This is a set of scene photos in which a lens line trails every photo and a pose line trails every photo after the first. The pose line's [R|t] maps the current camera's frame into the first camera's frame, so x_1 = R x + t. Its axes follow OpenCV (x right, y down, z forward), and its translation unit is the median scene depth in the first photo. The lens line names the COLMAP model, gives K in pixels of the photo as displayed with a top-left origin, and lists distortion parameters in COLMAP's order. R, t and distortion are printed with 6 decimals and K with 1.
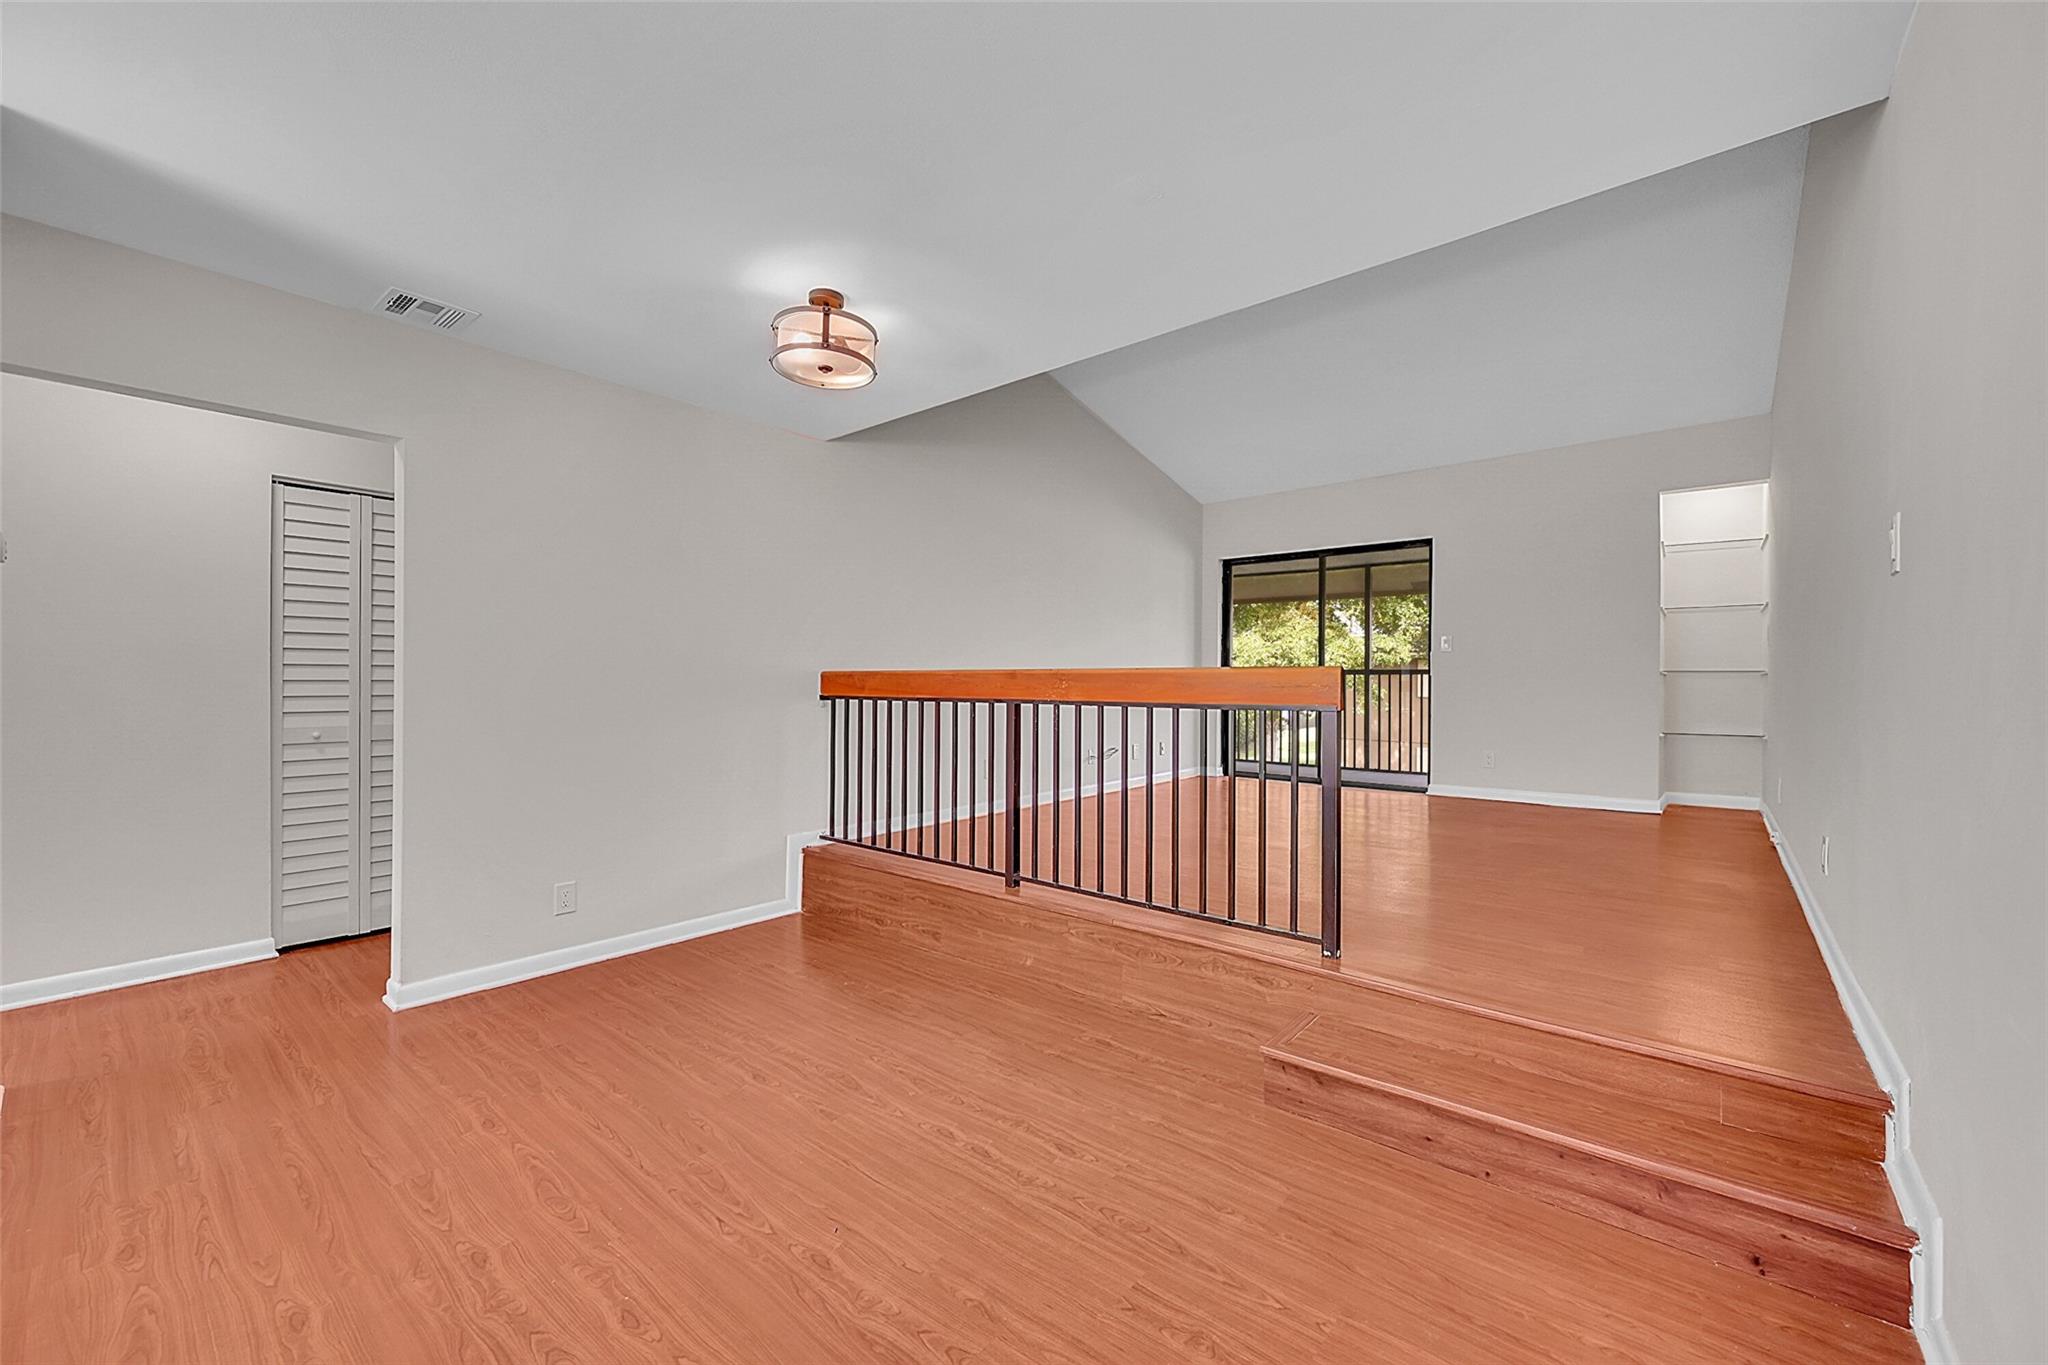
lens RADIAL K [[806.1, 0, 1021.2], [0, 806.1, 680.8], [0, 0, 1]] dist [-0.000109, 0.000296]
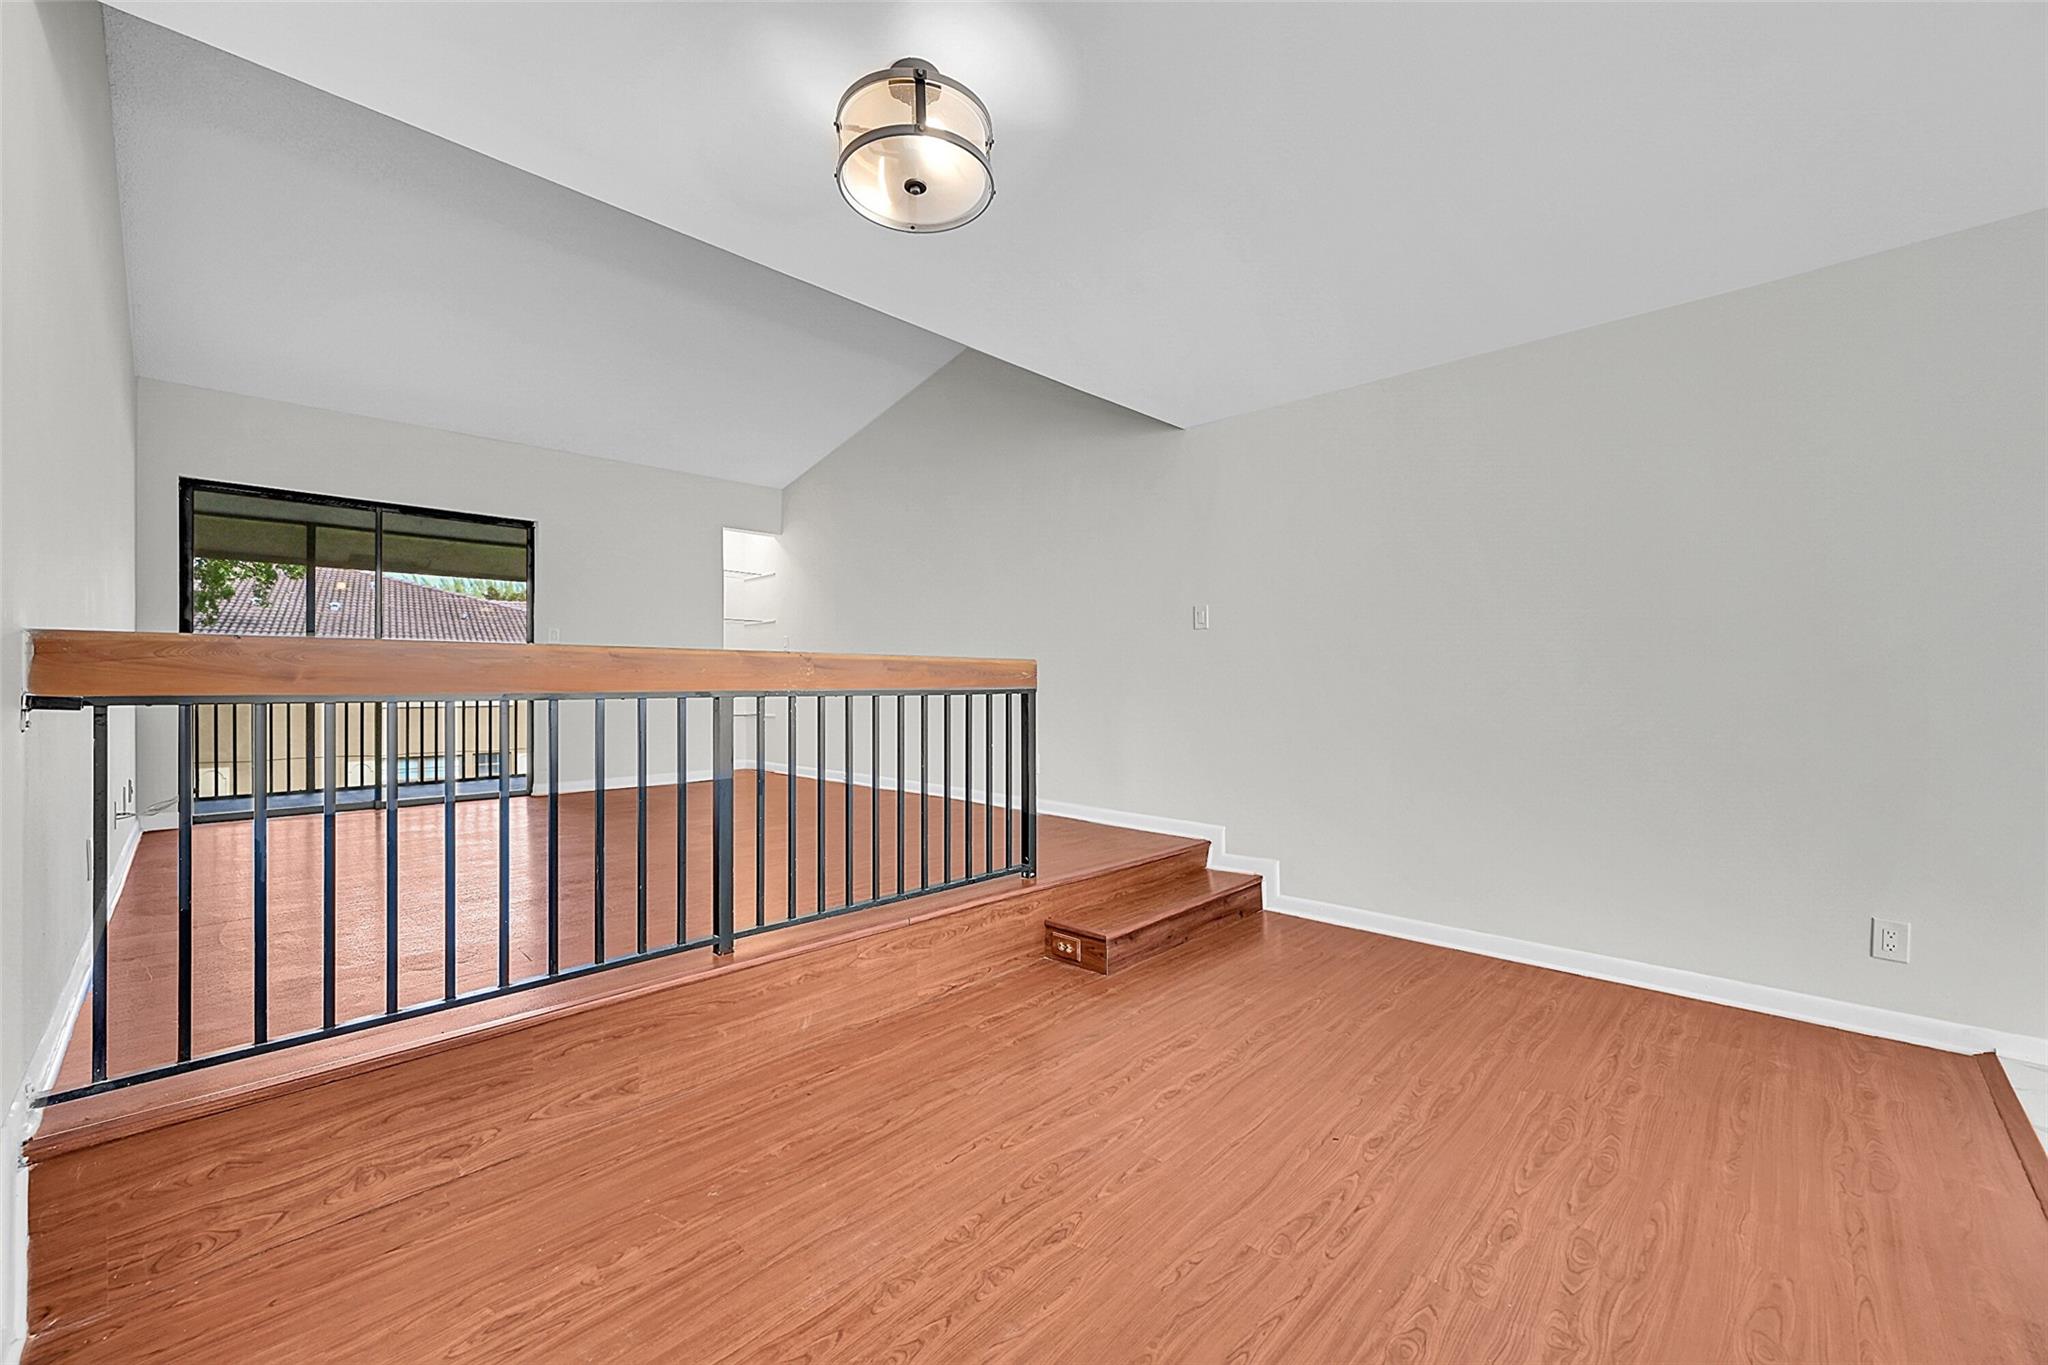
lens RADIAL K [[806.1, 0, 1021.2], [0, 806.1, 680.8], [0, 0, 1]] dist [-0.000109, 0.000296]
pose [[0.070829, 0.000381, 0.997488, -0.892986], [-0.000732, 1.000000, -0.000330, 0.016634], [-0.997488, -0.000707, 0.070829, 0.864729]]
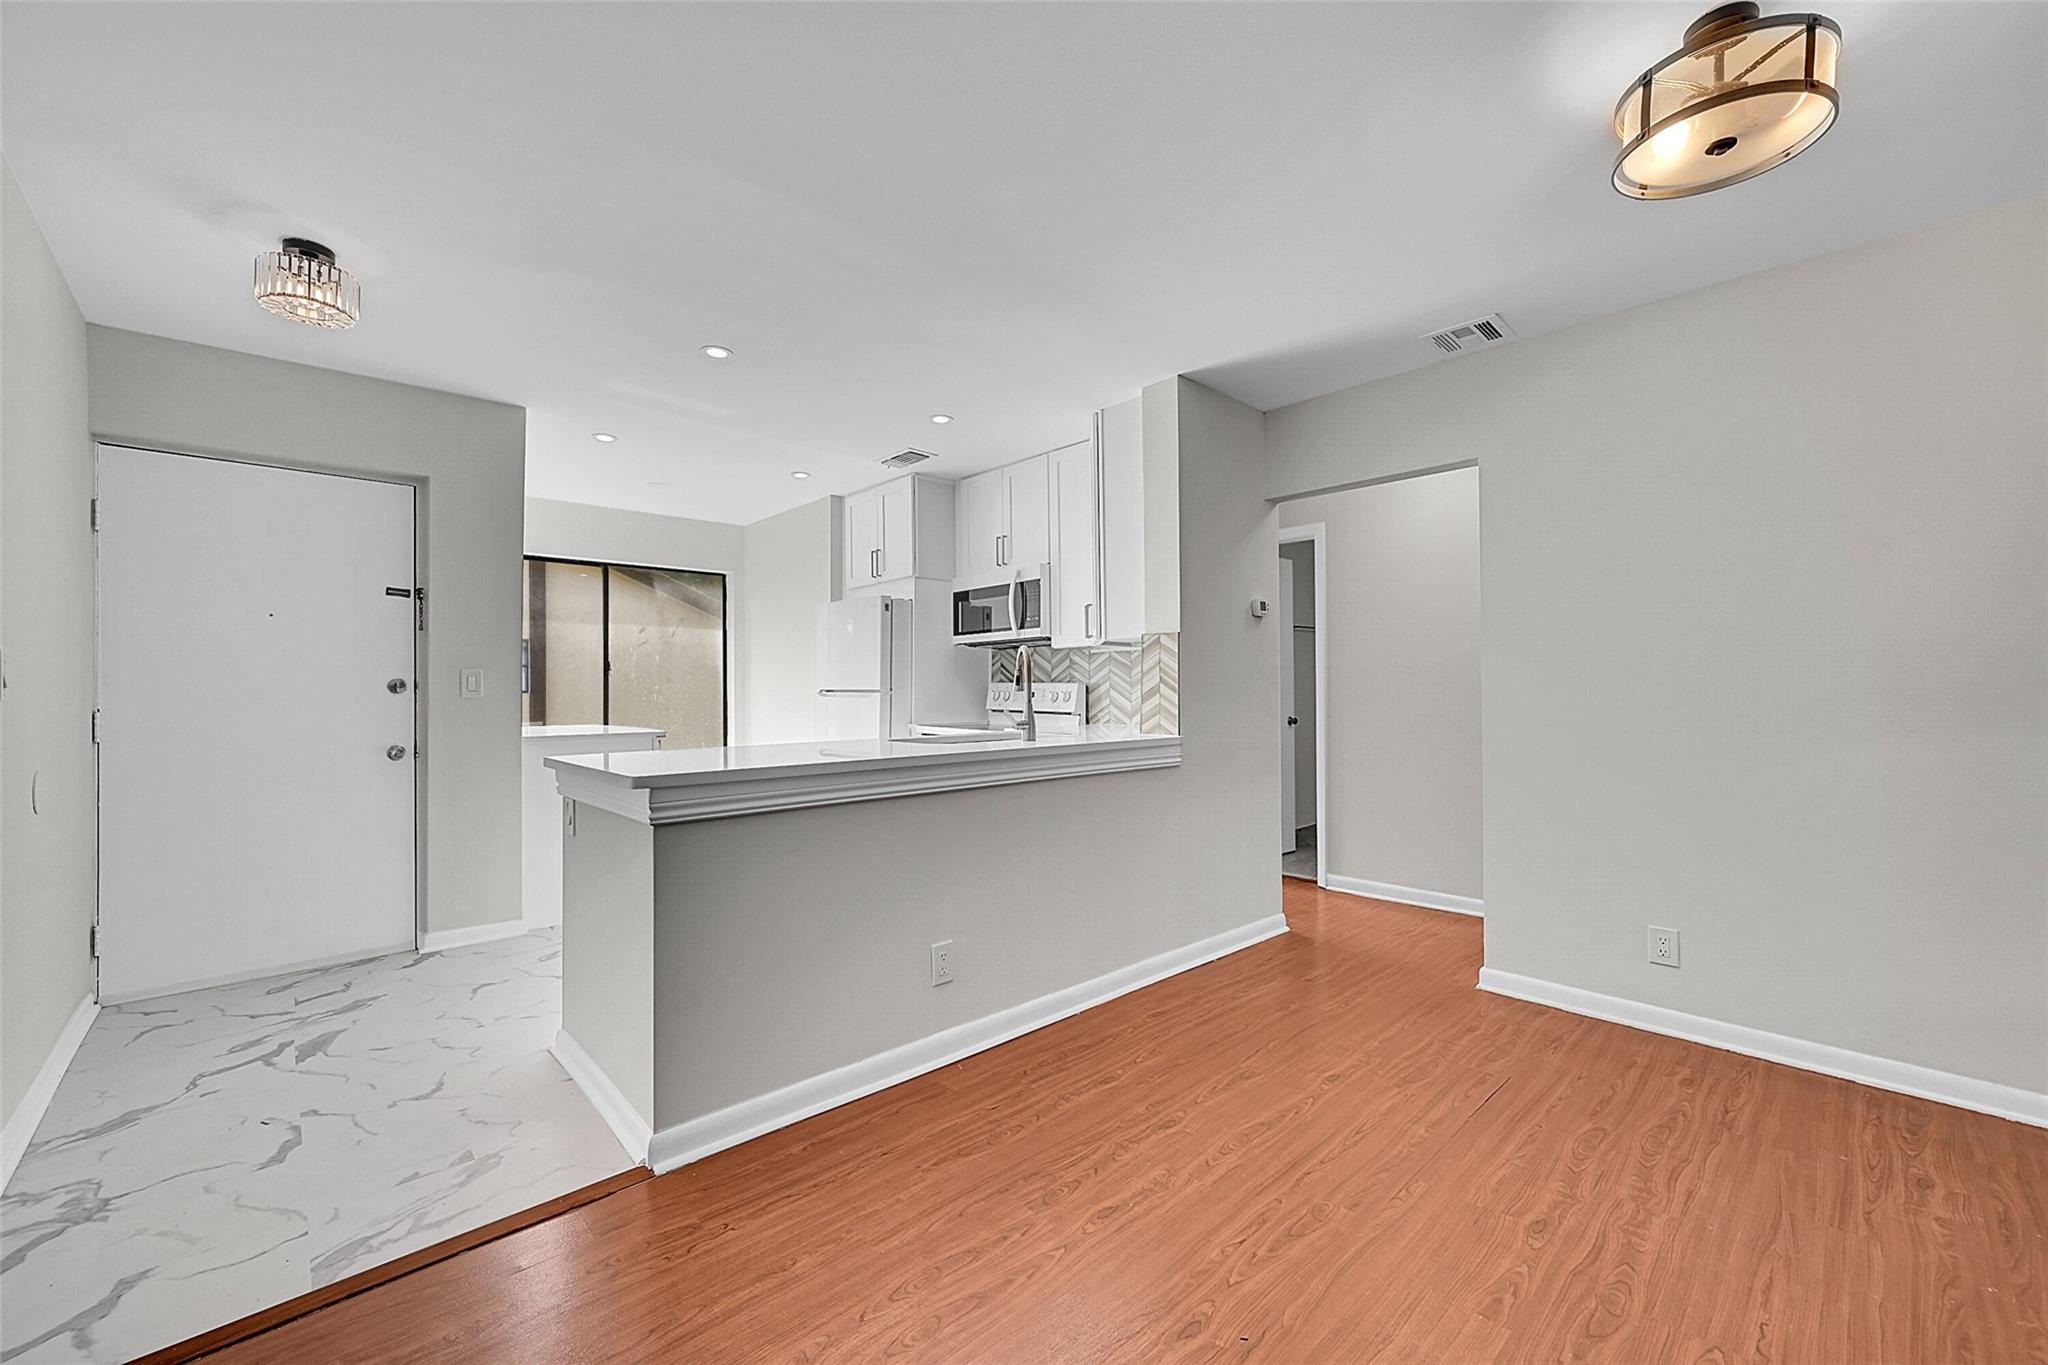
lens RADIAL K [[806.1, 0, 1021.2], [0, 806.1, 680.8], [0, 0, 1]] dist [-0.000109, 0.000296]
pose [[-0.113573, -0.014859, -0.993419, 0.397477], [0.008273, 0.999839, -0.015901, 0.010901], [0.993495, -0.010024, -0.113431, 0.551882]]
